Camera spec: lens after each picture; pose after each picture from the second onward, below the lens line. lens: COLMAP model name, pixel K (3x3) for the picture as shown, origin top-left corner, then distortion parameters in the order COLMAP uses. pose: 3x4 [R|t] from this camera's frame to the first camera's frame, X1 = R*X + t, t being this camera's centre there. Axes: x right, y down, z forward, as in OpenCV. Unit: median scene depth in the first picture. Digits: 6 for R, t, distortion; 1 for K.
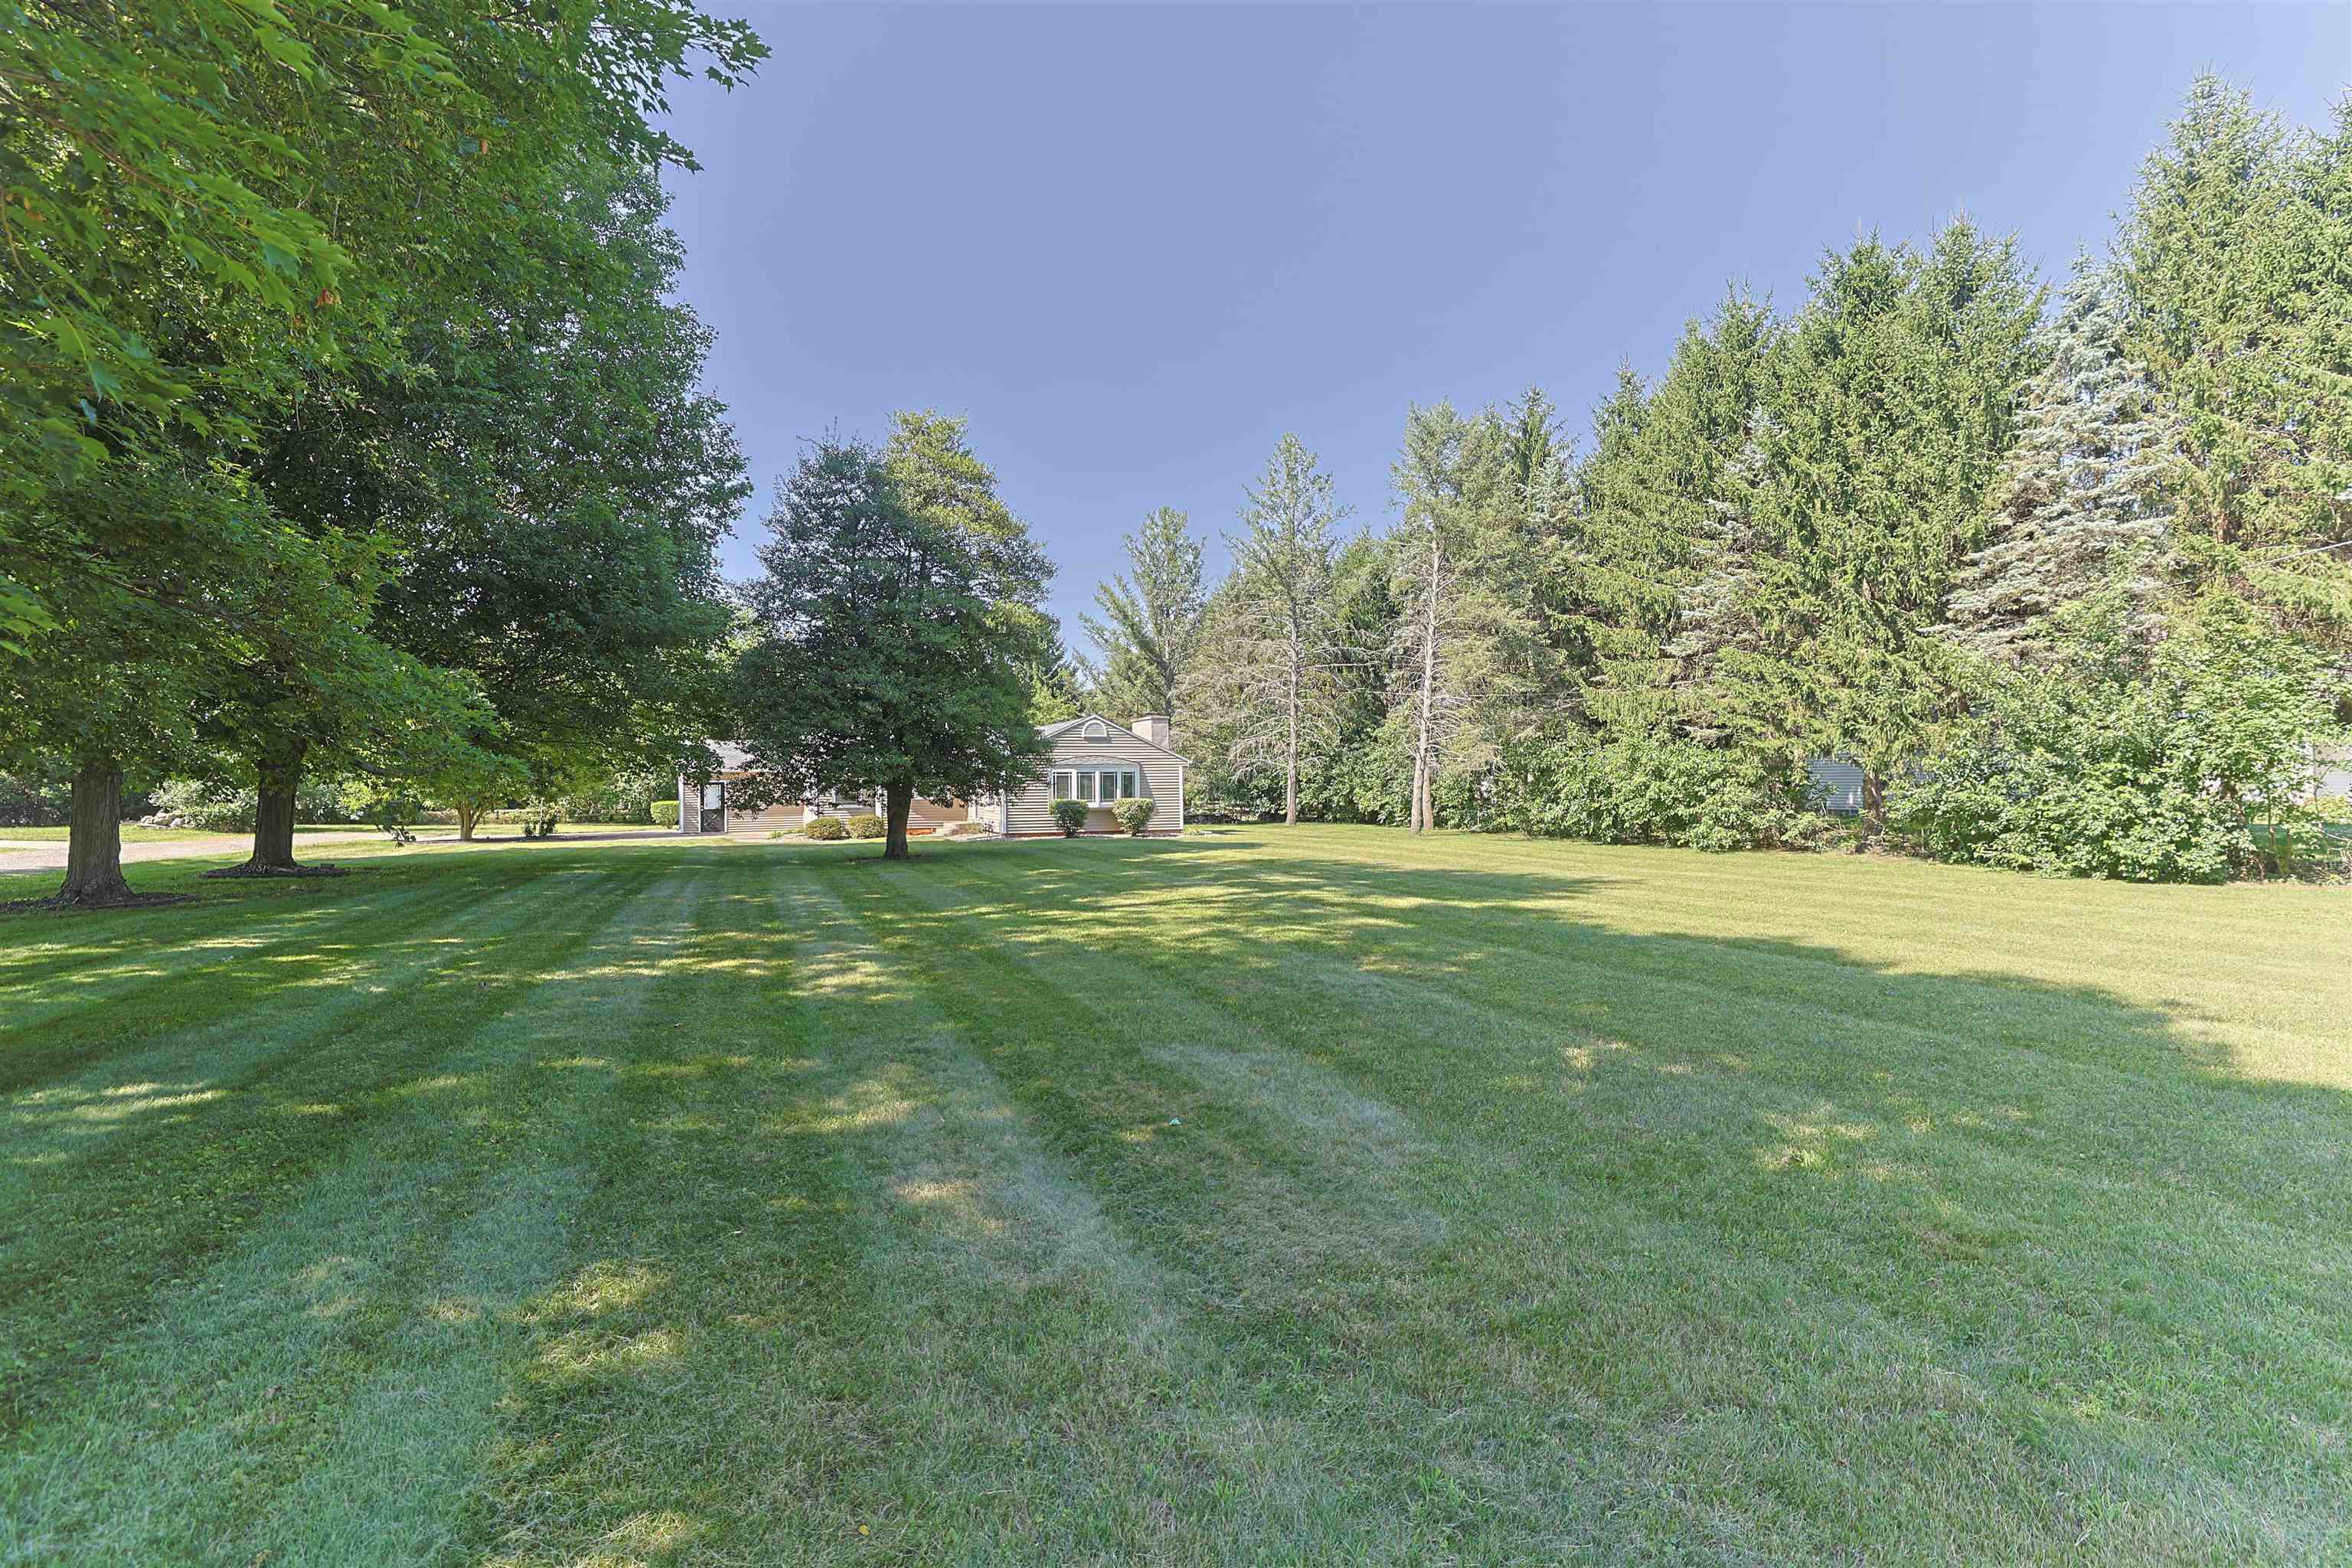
lens RADIAL K [[1147.8, 0, 1180.3], [0, 1147.8, 767.7], [0, 0, 1]] dist [-0.003298, 0.000177]
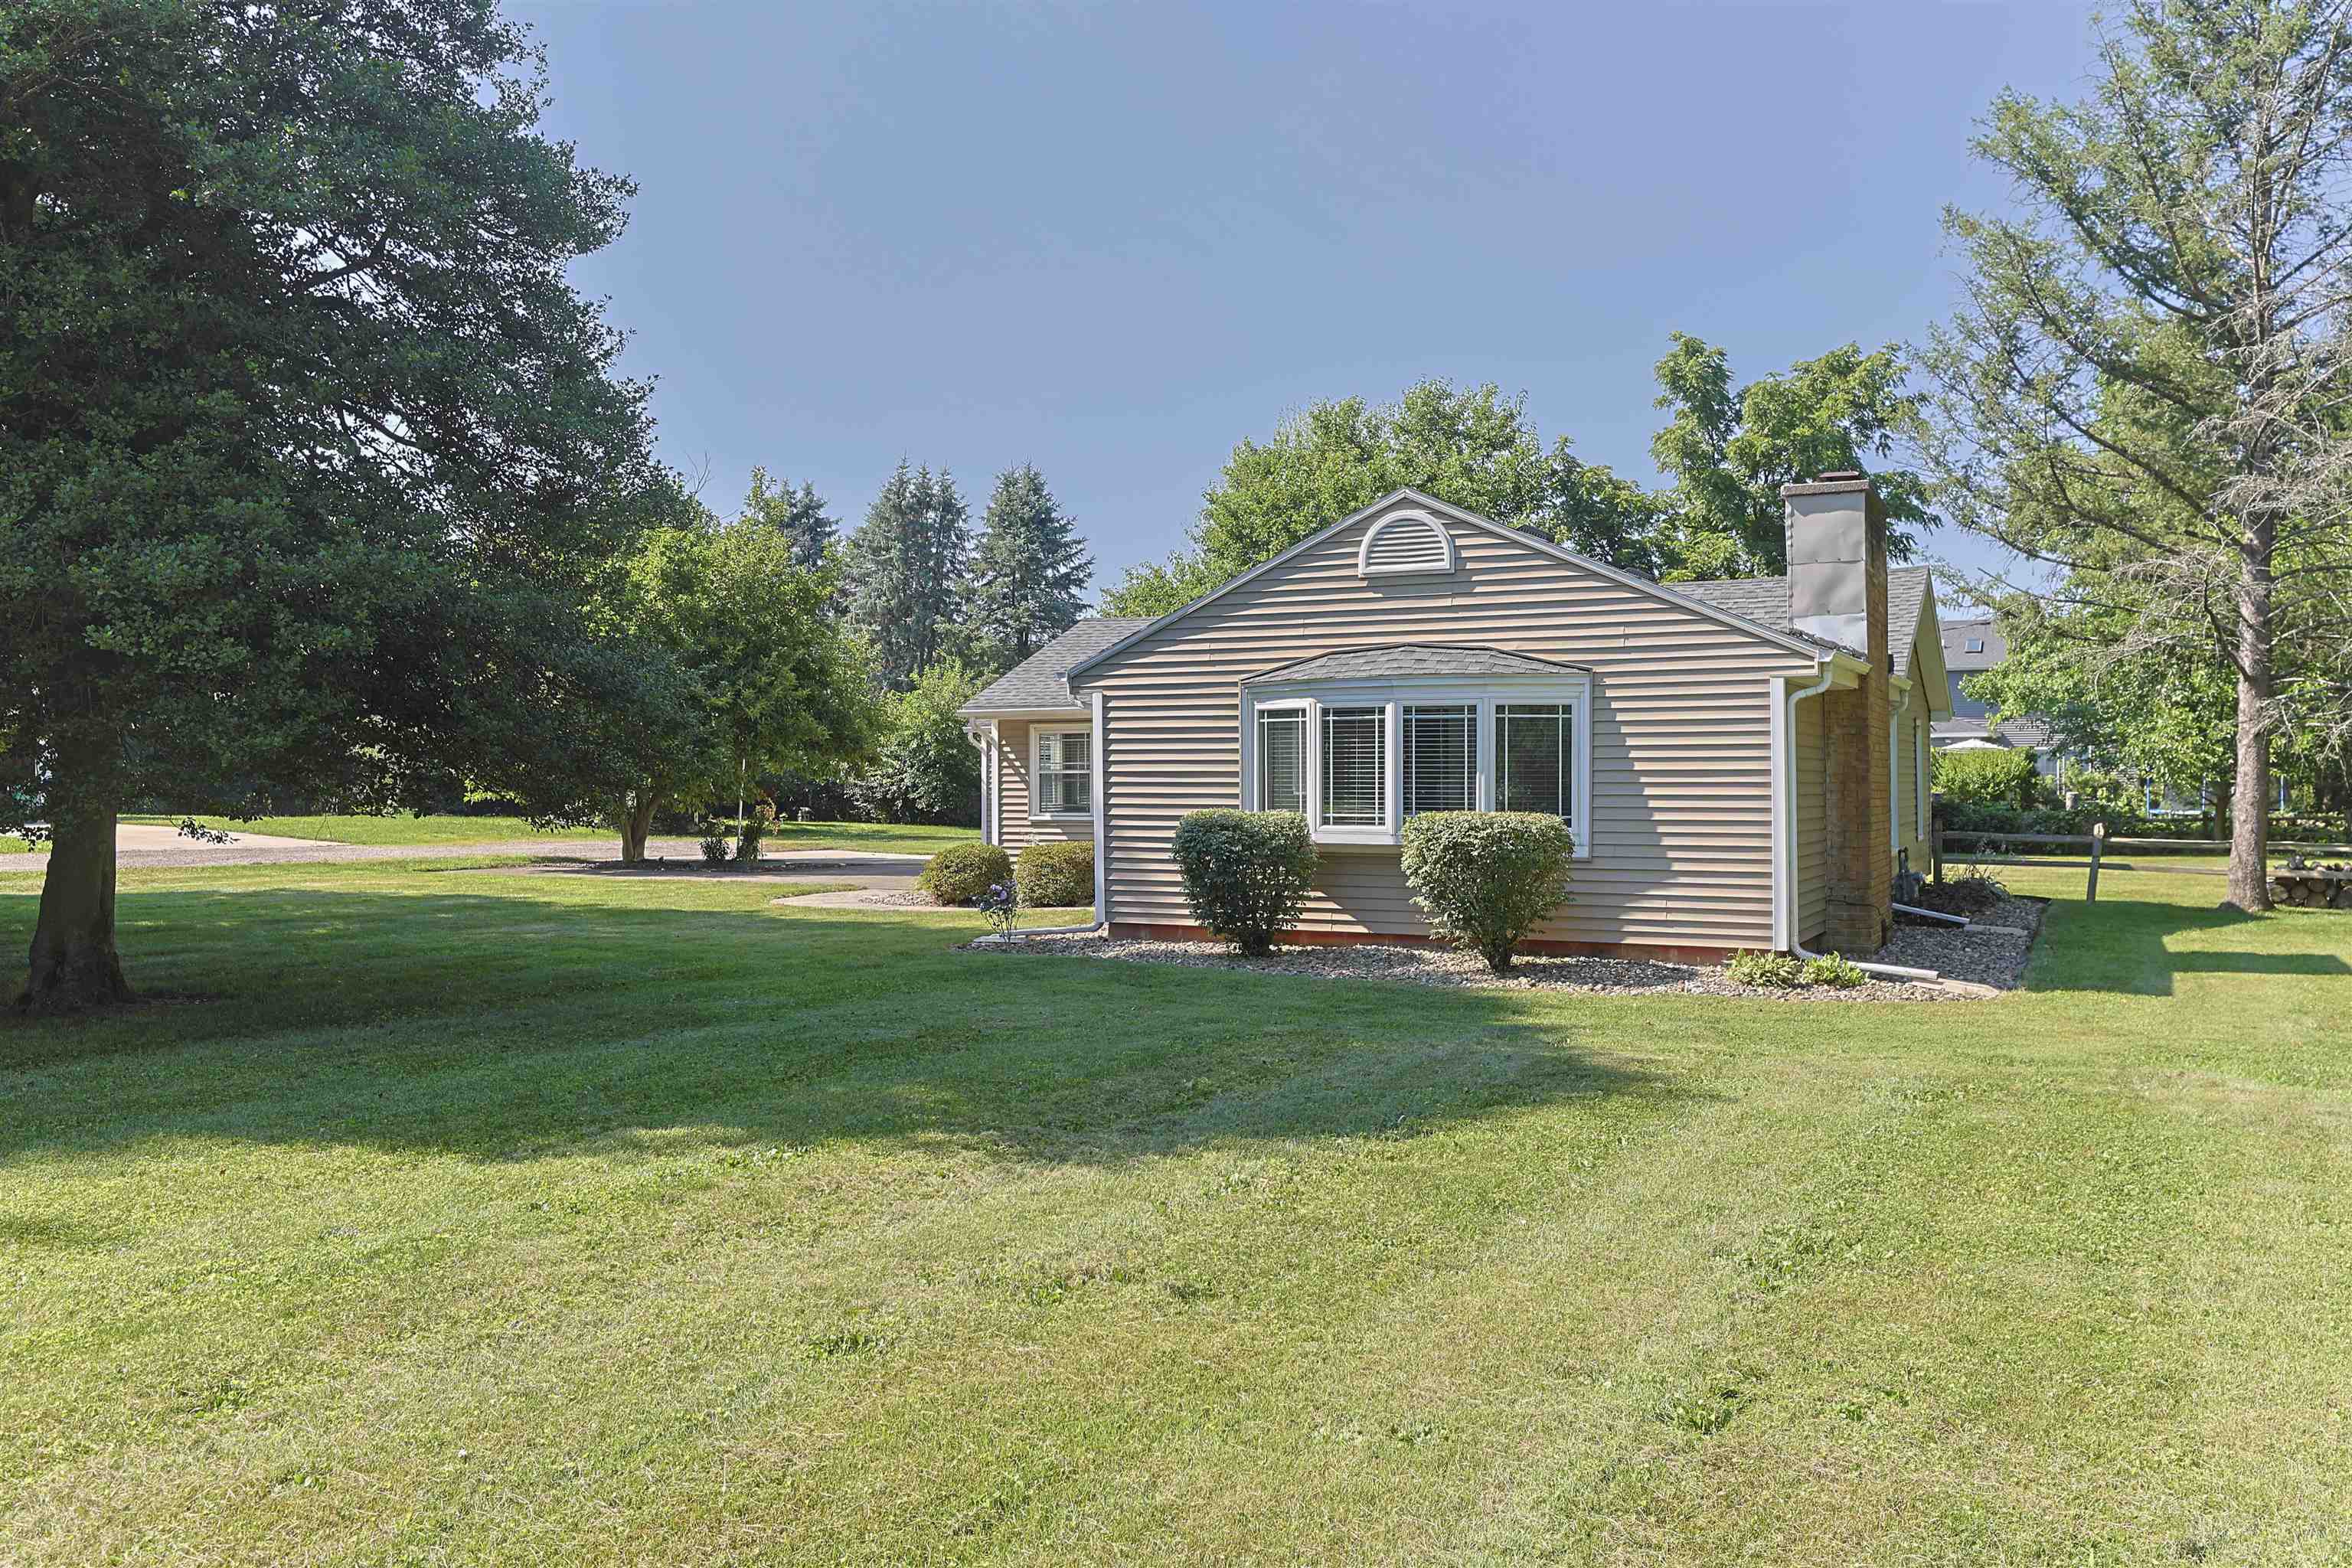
lens RADIAL K [[1846.7, 0, 1176.0], [0, 1846.7, 784.0], [0, 0, 1]] dist [0.010406, 0.008245]
pose [[0.657876, 0.009627, -0.753065, 0.164517], [0.007298, 0.999790, 0.019156, 0.010006], [0.753091, -0.018098, 0.657668, 0.544181]]
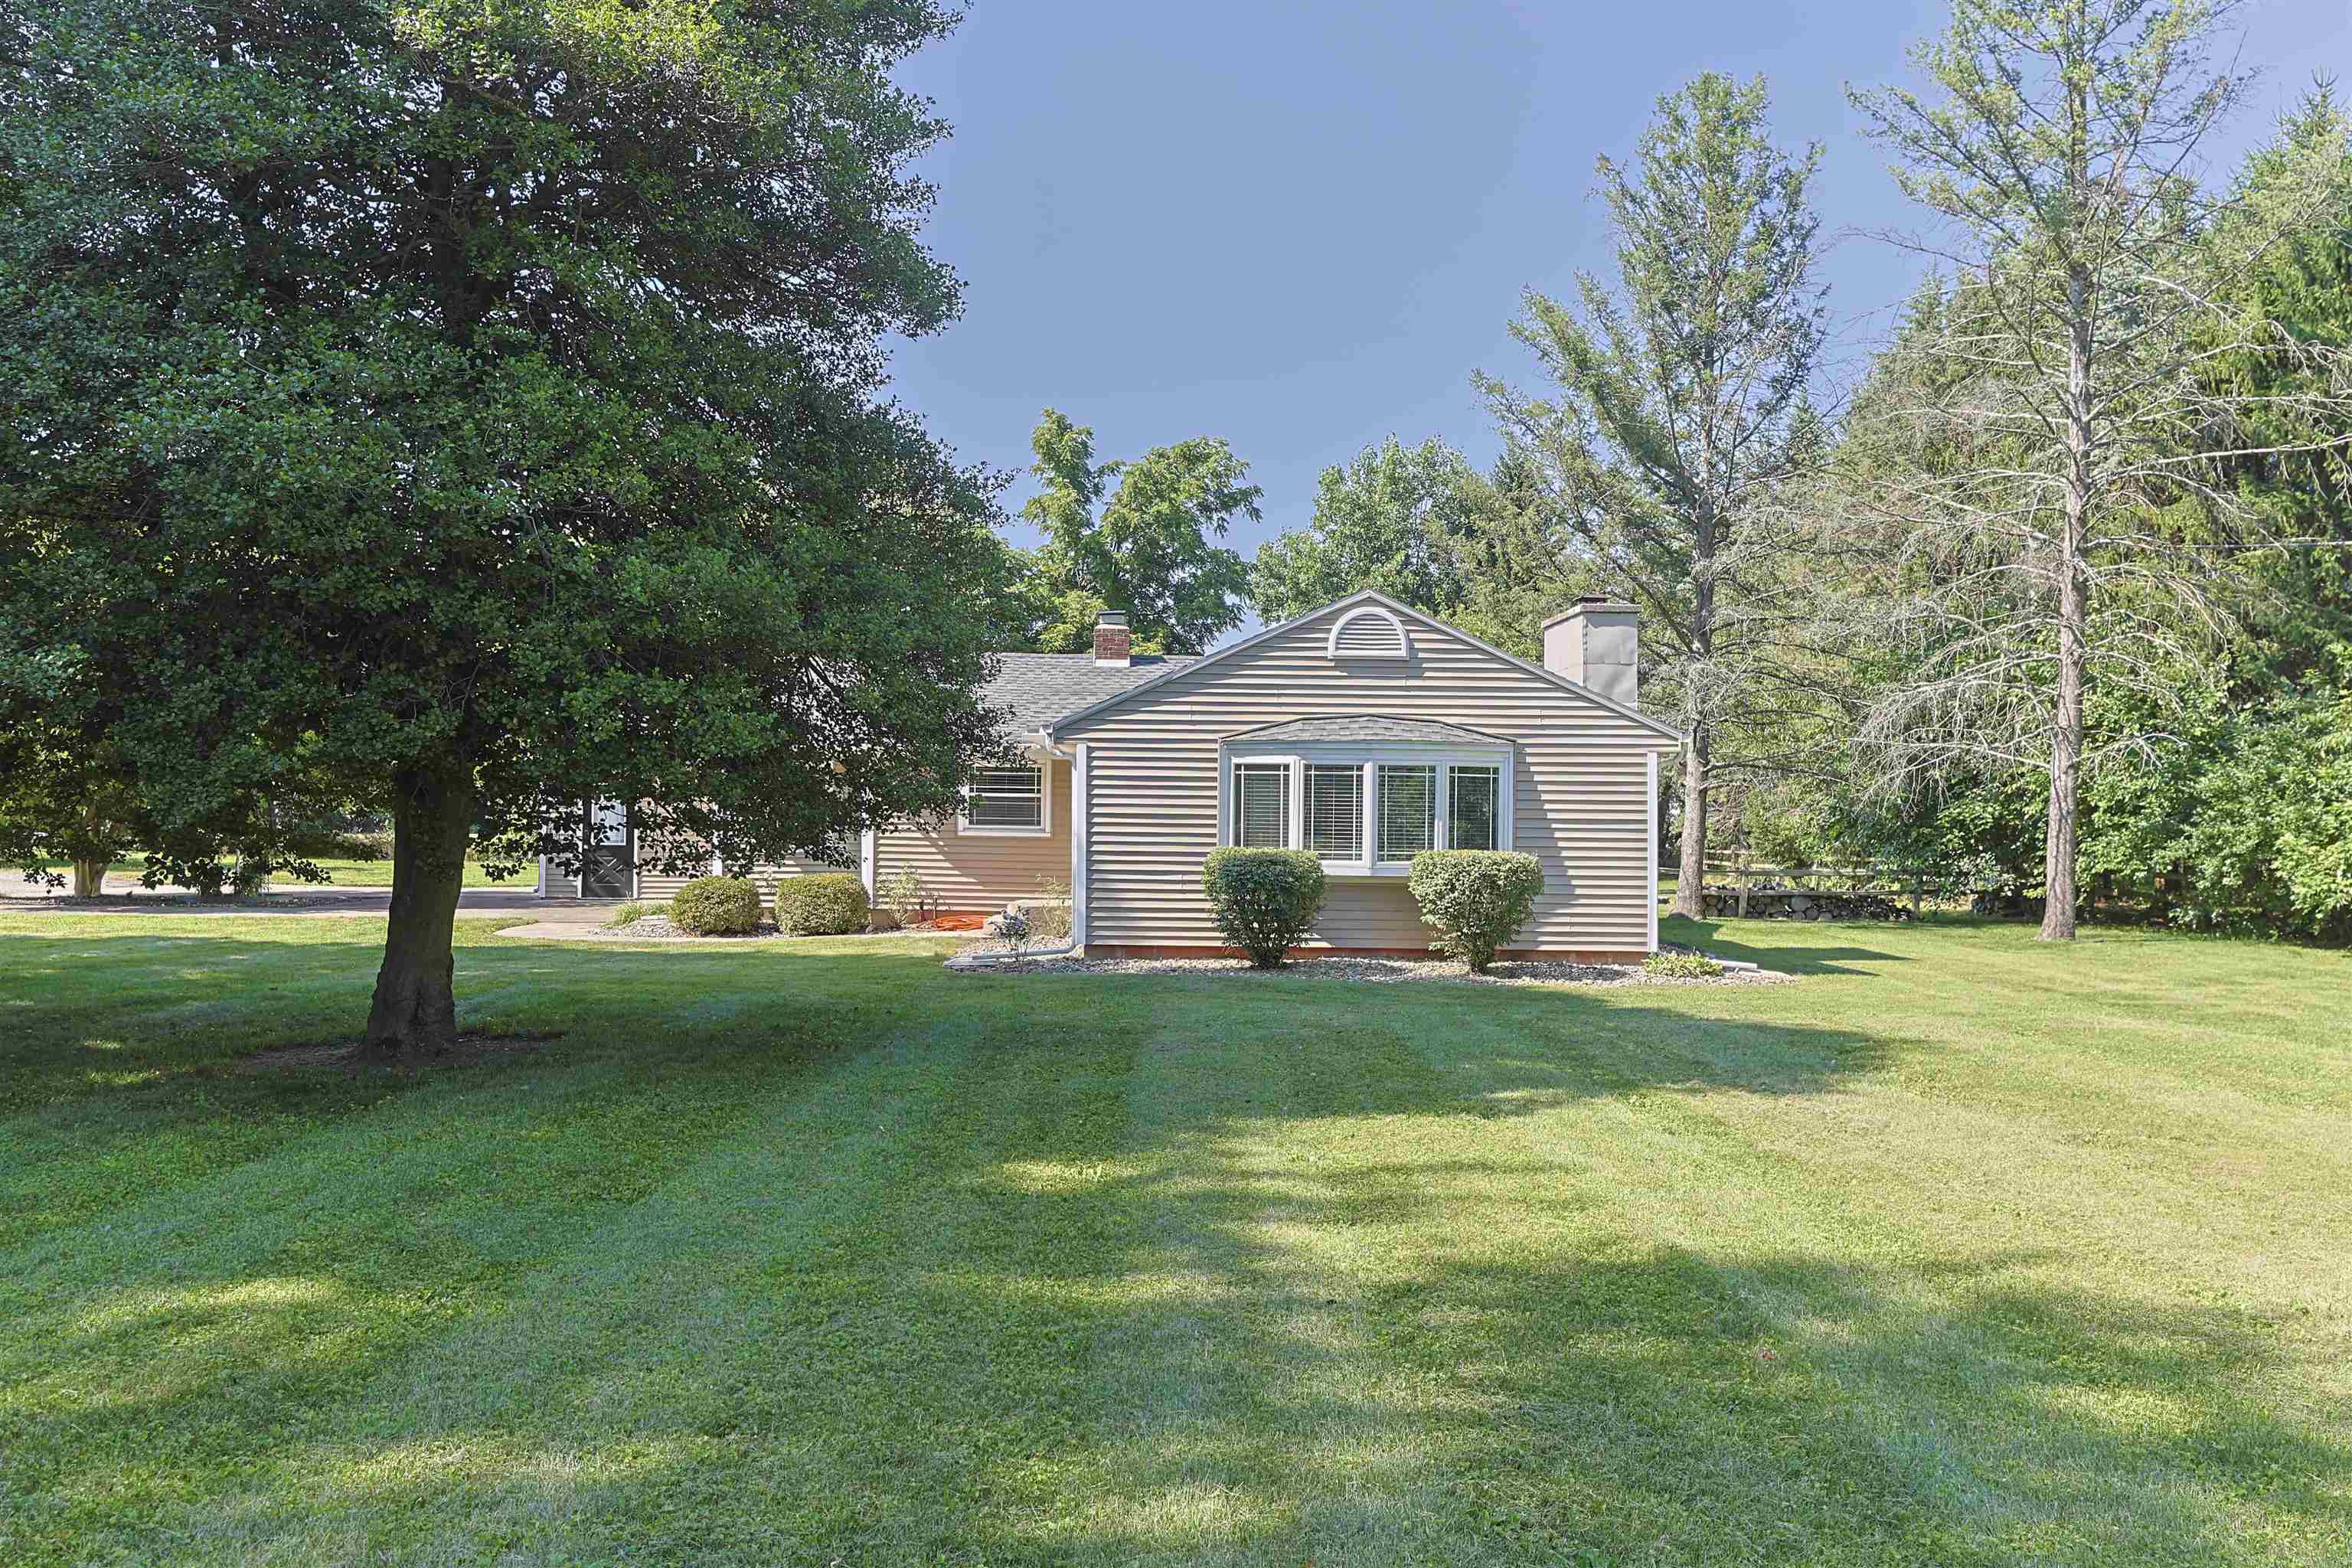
lens RADIAL K [[1846.7, 0, 1176.0], [0, 1846.7, 784.0], [0, 0, 1]] dist [0.010406, 0.008245]
pose [[0.931996, 0.014525, -0.362177, 0.050983], [-0.014026, 0.999894, 0.004007, 0.005997], [0.362196, 0.001345, 0.932101, 0.393015]]
